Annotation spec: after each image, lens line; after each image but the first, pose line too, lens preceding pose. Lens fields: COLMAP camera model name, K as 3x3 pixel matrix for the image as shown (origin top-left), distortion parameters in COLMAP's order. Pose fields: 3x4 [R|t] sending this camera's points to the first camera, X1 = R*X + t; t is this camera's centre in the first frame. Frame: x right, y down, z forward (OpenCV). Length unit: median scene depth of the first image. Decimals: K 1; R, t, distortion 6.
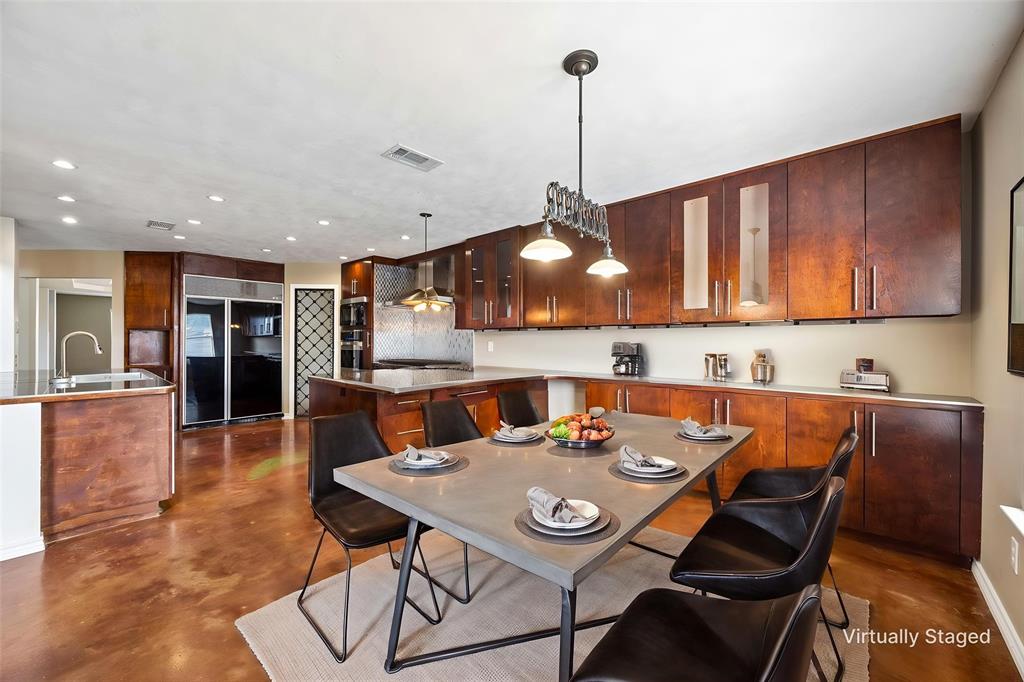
lens RADIAL K [[393.5, 0, 511.9], [0, 393.5, 340.9], [0, 0, 1]] dist [-0.000601, 0.000102]
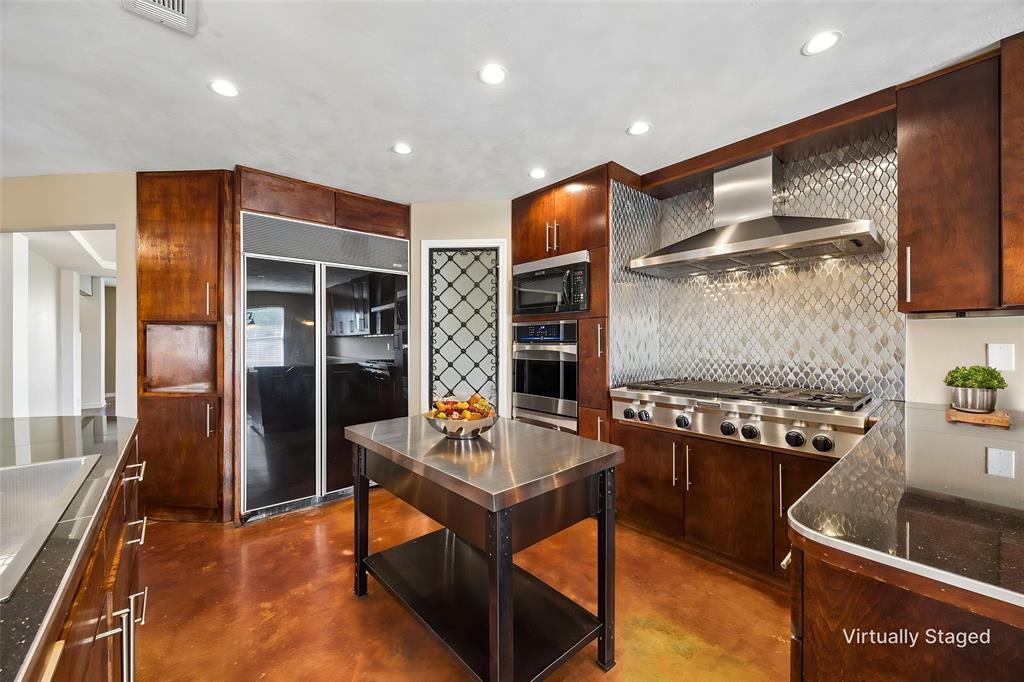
lens RADIAL K [[393.5, 0, 511.6], [0, 393.5, 341.6], [0, 0, 1]] dist [-0.000601, 0.000102]
pose [[0.993194, -0.005239, -0.116350, -0.374200], [0.005087, 0.999986, -0.001602, -0.000767], [0.116357, 0.000999, 0.993207, 0.466856]]
